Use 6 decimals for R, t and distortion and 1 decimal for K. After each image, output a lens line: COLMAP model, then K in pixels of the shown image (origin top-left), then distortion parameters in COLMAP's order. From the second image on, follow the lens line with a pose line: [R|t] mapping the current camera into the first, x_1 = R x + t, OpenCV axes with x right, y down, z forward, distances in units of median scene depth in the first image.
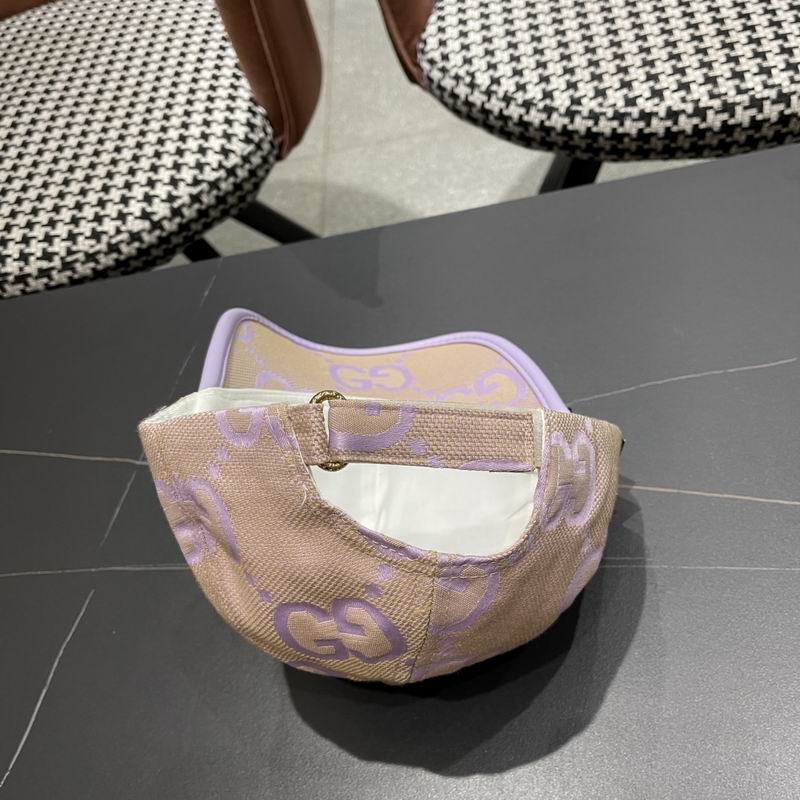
lens RADIAL K [[812.2, 0, 413.2], [0, 812.2, 410.1], [0, 0, 1]] dist [0.011478, 0.000000]
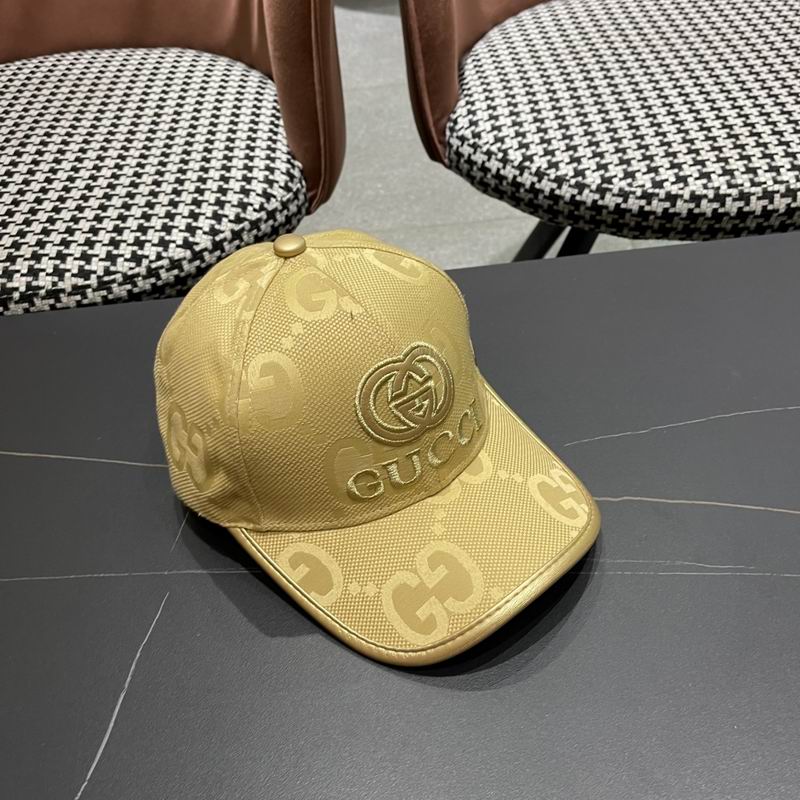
lens RADIAL K [[812.2, 0, 403.5], [0, 812.2, 412.3], [0, 0, 1]] dist [0.011478, 0.000000]
pose [[0.987400, 0.068430, 0.142686, -0.196056], [-0.046339, 0.987175, -0.152767, 0.105122], [-0.151310, 0.144230, 0.977907, 0.011077]]
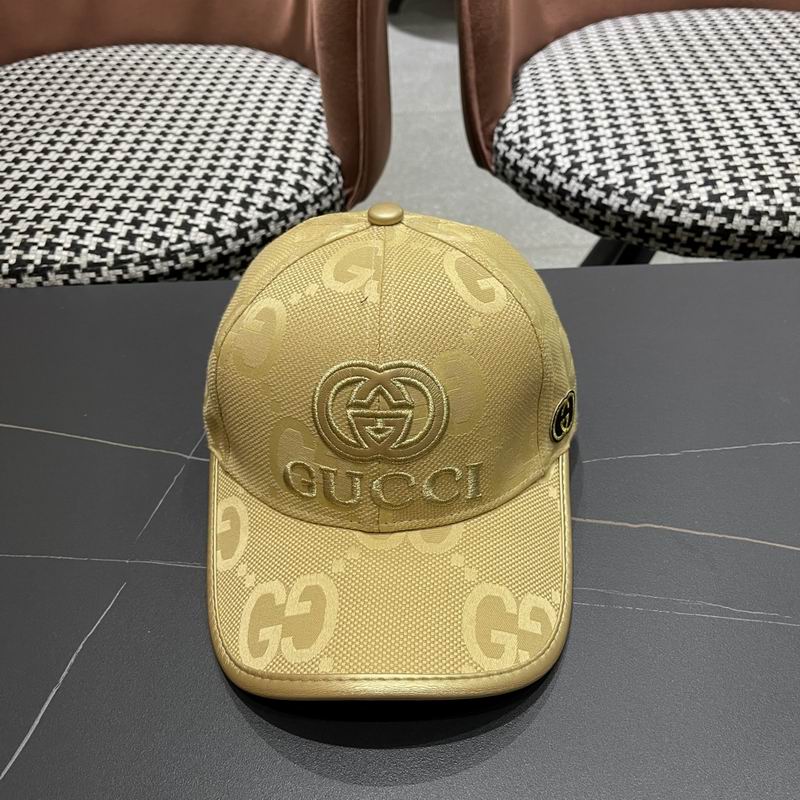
lens RADIAL K [[812.2, 0, 401.7], [0, 812.2, 400.4], [0, 0, 1]] dist [0.011478, 0.000000]
pose [[0.986005, 0.153137, 0.065907, -0.138934], [-0.137137, 0.969797, -0.201711, 0.120357], [-0.094806, 0.189849, 0.977225, 0.075824]]
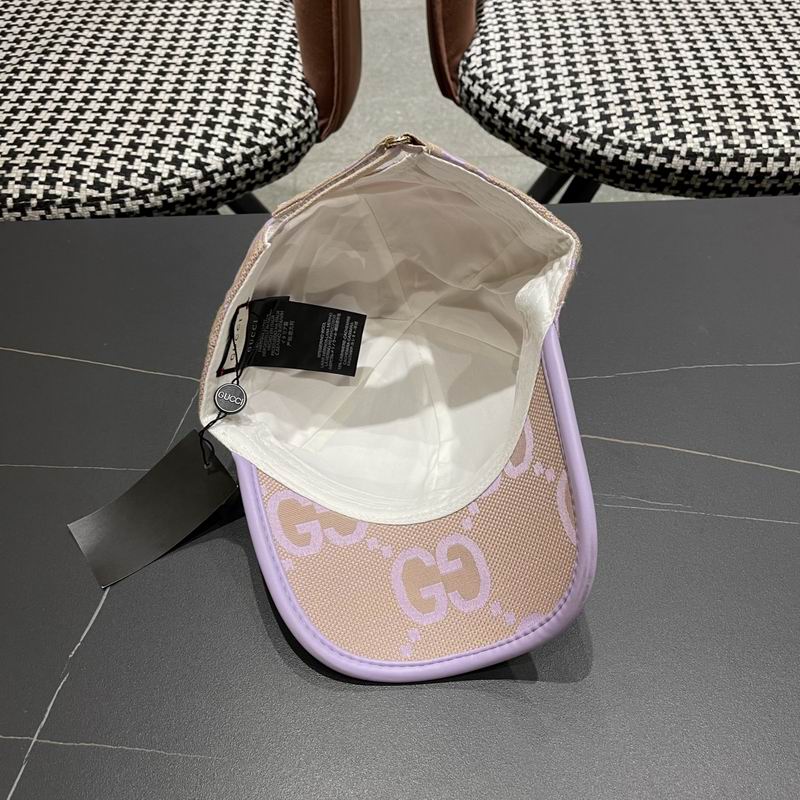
lens RADIAL K [[812.2, 0, 402.1], [0, 812.2, 405.8], [0, 0, 1]] dist [0.011478, 0.000000]
pose [[0.981215, 0.132712, 0.140013, -0.179516], [-0.123407, 0.989652, -0.073210, 0.110902], [-0.148280, 0.054556, 0.987439, -0.051508]]
